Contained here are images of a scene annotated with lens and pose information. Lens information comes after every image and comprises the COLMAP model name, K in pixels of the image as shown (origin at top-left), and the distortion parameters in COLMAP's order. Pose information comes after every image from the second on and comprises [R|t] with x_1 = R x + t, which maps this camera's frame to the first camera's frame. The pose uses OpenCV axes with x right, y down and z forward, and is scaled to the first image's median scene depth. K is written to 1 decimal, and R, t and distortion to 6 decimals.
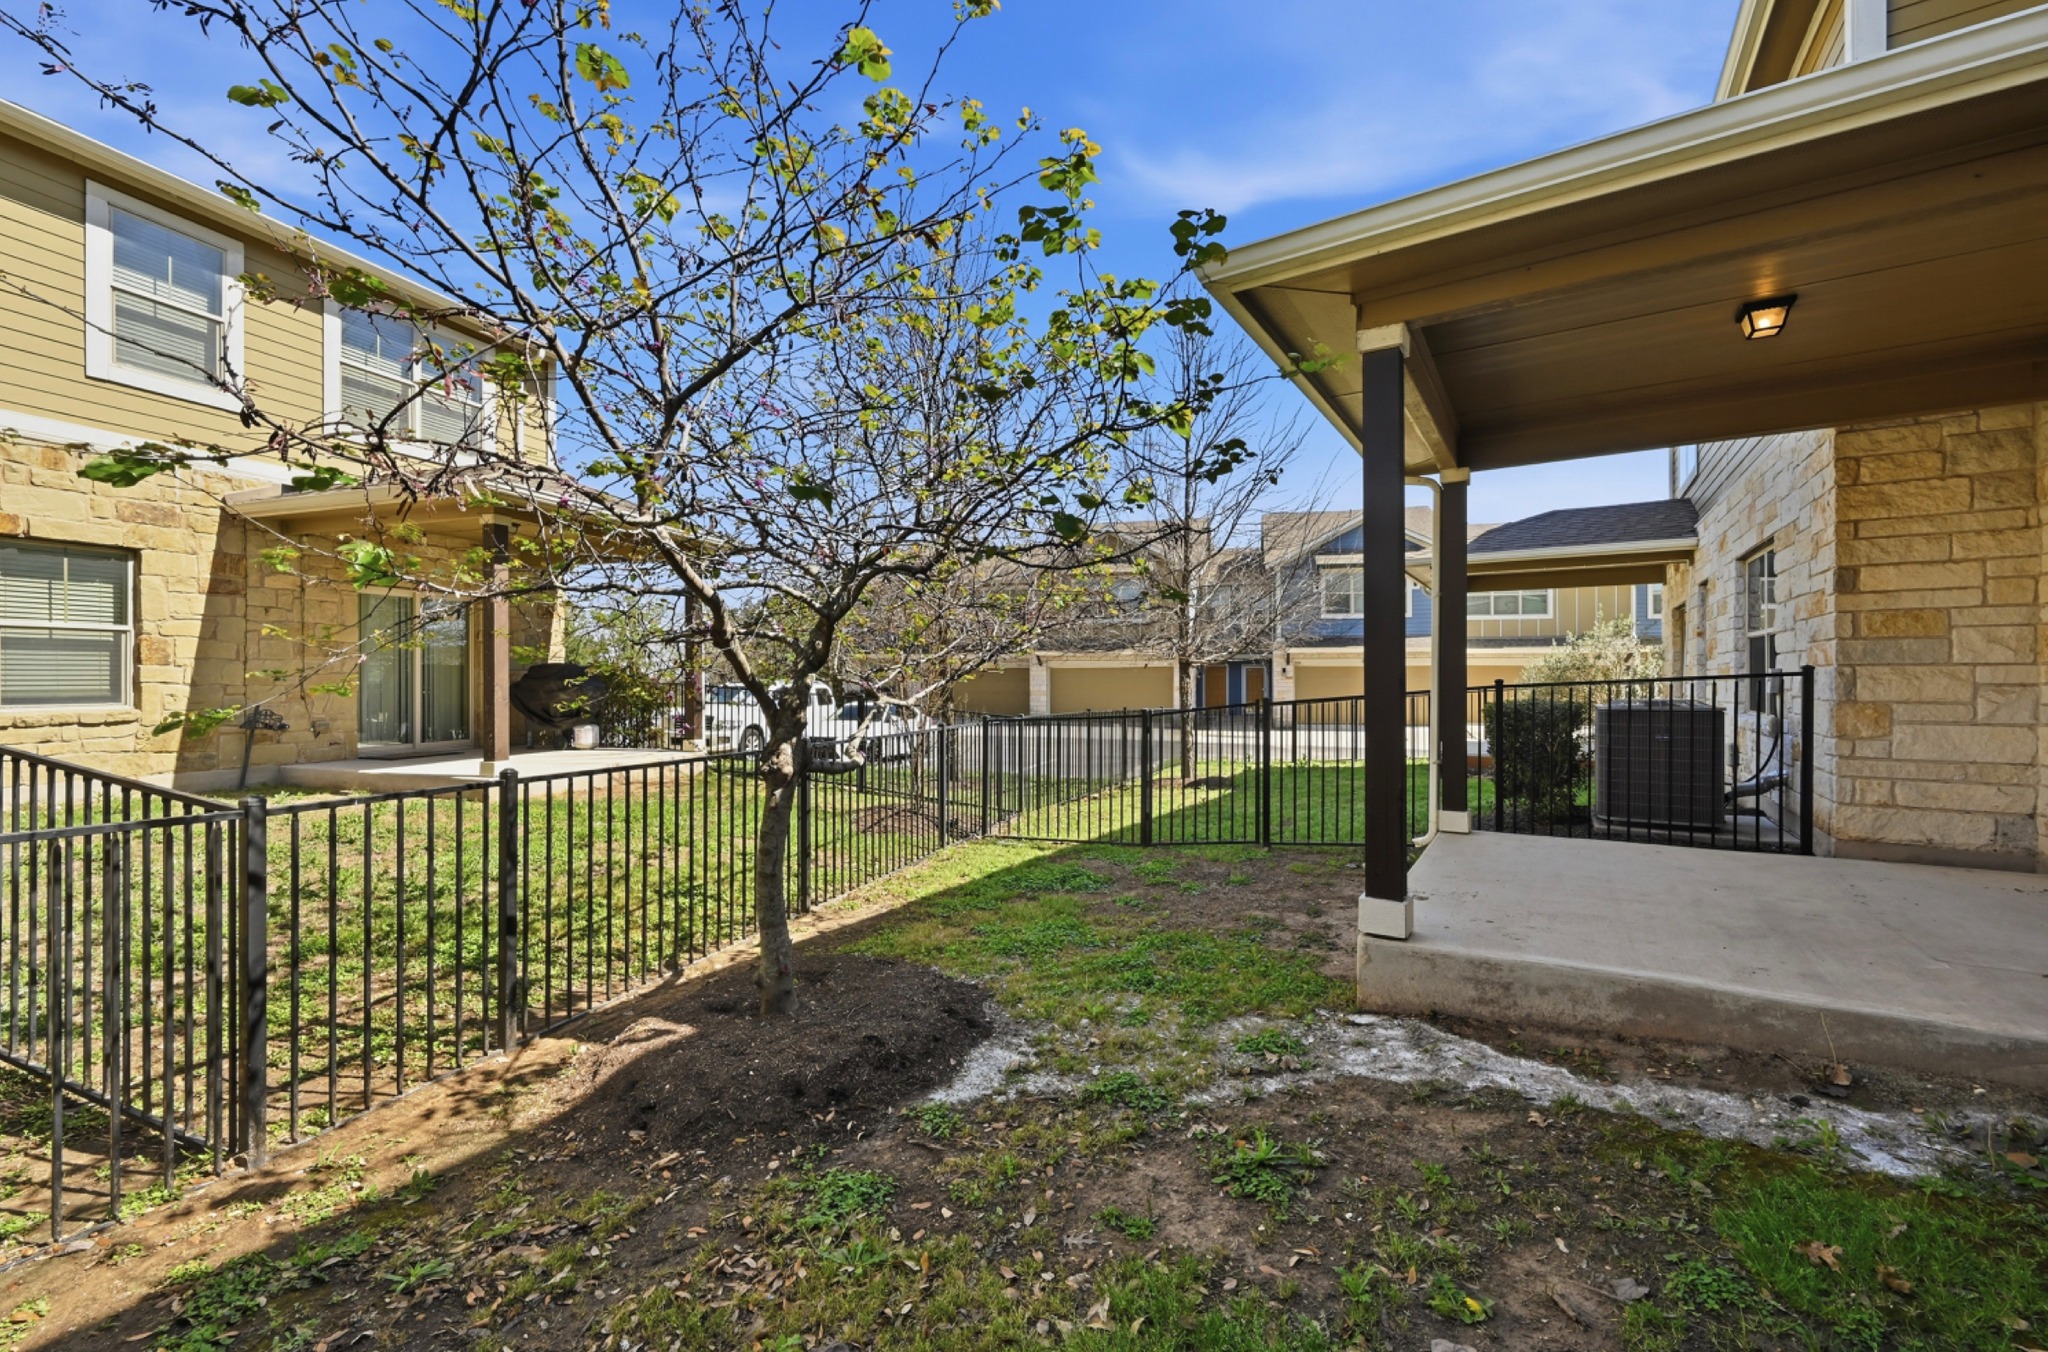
lens RADIAL K [[847.0, 0, 1024.0], [0, 847.0, 676.0], [0, 0, 1]] dist [0.000099, 0.000034]
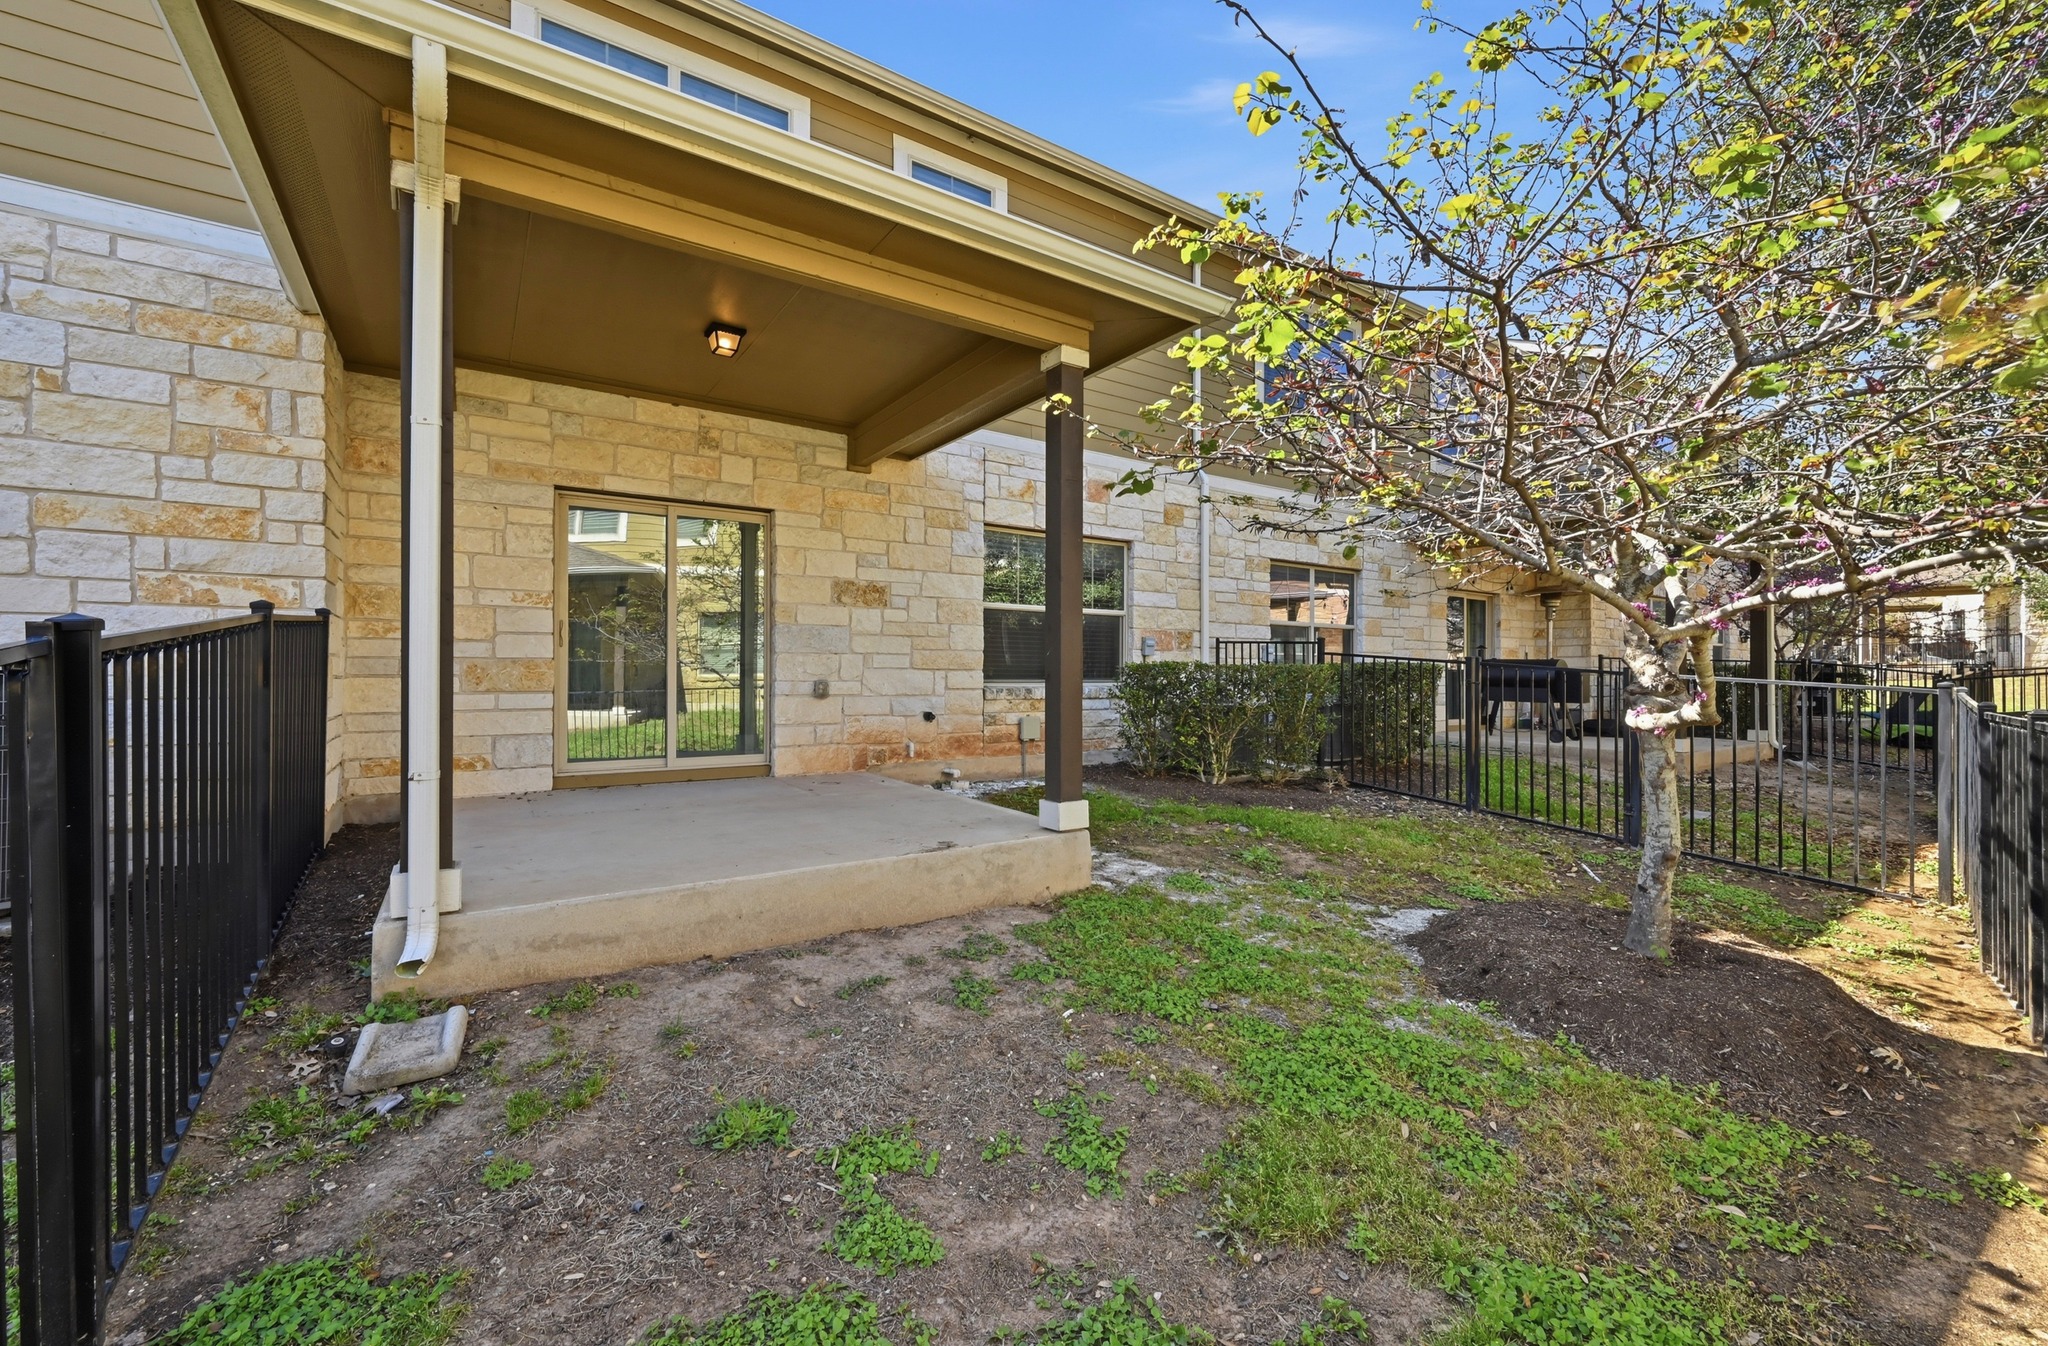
lens RADIAL K [[812.9, 0, 1024.0], [0, 812.9, 673.0], [0, 0, 1]] dist [-0.000090, 0.000052]
pose [[-0.926055, -0.000175, 0.377388, 0.027783], [0.003387, 0.999956, 0.008774, 0.063371], [-0.377372, 0.009404, -0.926014, 2.232876]]
